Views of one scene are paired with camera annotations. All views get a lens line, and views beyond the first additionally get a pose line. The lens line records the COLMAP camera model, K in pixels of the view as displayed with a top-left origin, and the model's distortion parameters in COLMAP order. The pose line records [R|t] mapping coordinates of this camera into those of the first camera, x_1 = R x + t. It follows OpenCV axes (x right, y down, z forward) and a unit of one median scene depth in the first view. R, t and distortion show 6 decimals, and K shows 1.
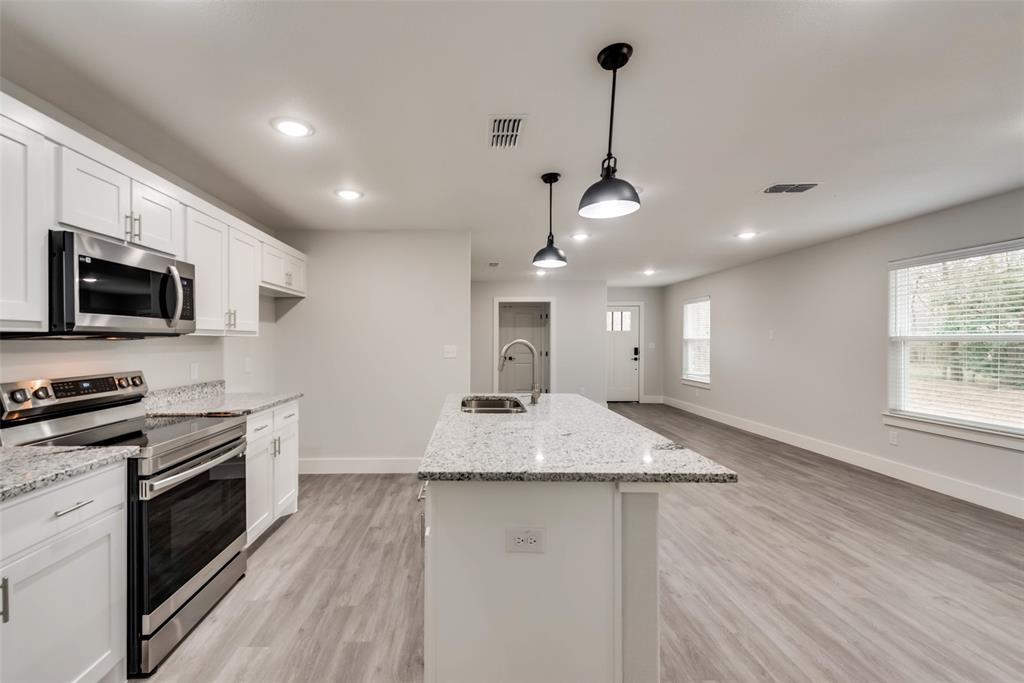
lens RADIAL K [[426.3, 0, 465.9], [0, 426.3, 341.9], [0, 0, 1]] dist [0.010301, -0.000554]
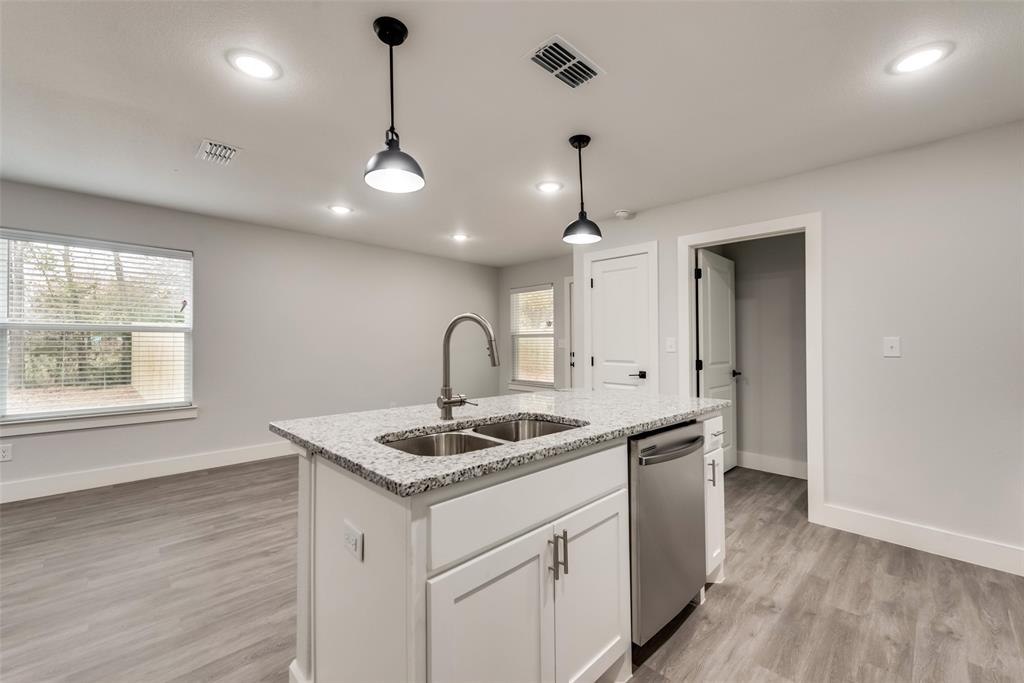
lens RADIAL K [[420.5, 0, 518.4], [0, 420.5, 337.6], [0, 0, 1]] dist [0.011307, -0.000128]
pose [[-0.710923, 0.011848, 0.703170, -0.306310], [0.000807, 0.999871, -0.016032, 0.035391], [-0.703269, -0.010830, -0.710841, 1.230265]]
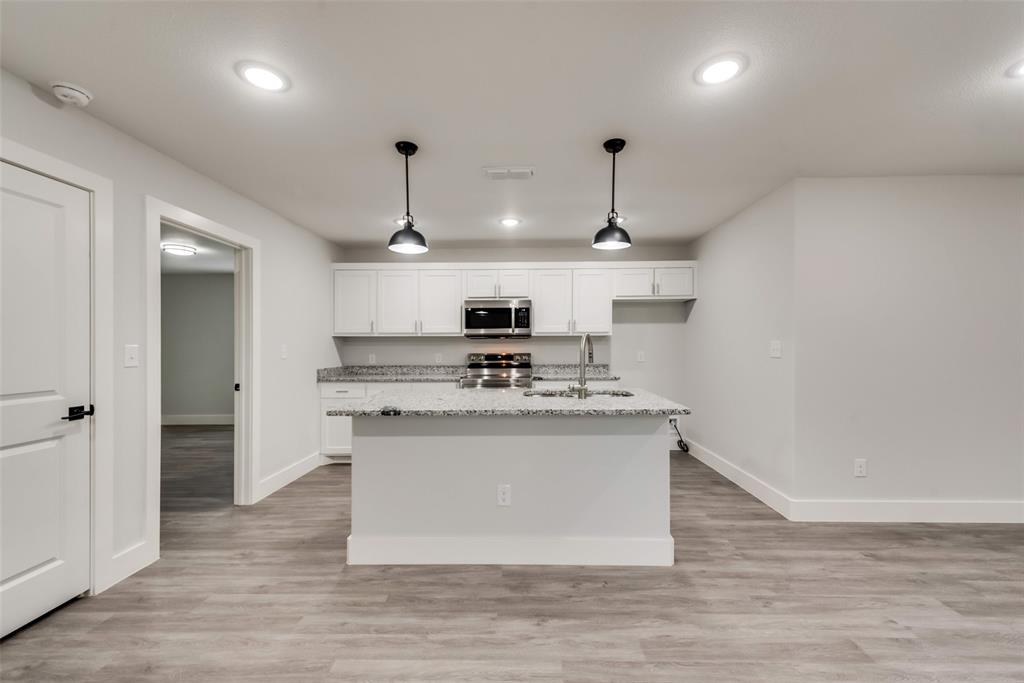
lens RADIAL K [[407.5, 0, 516.8], [0, 407.5, 347.4], [0, 0, 1]] dist [0.010025, -0.000594]
pose [[-0.015769, 0.008708, -0.999838, 0.986707], [0.003381, 0.999957, 0.008656, 0.017945], [0.999870, -0.003244, -0.015798, 0.785301]]
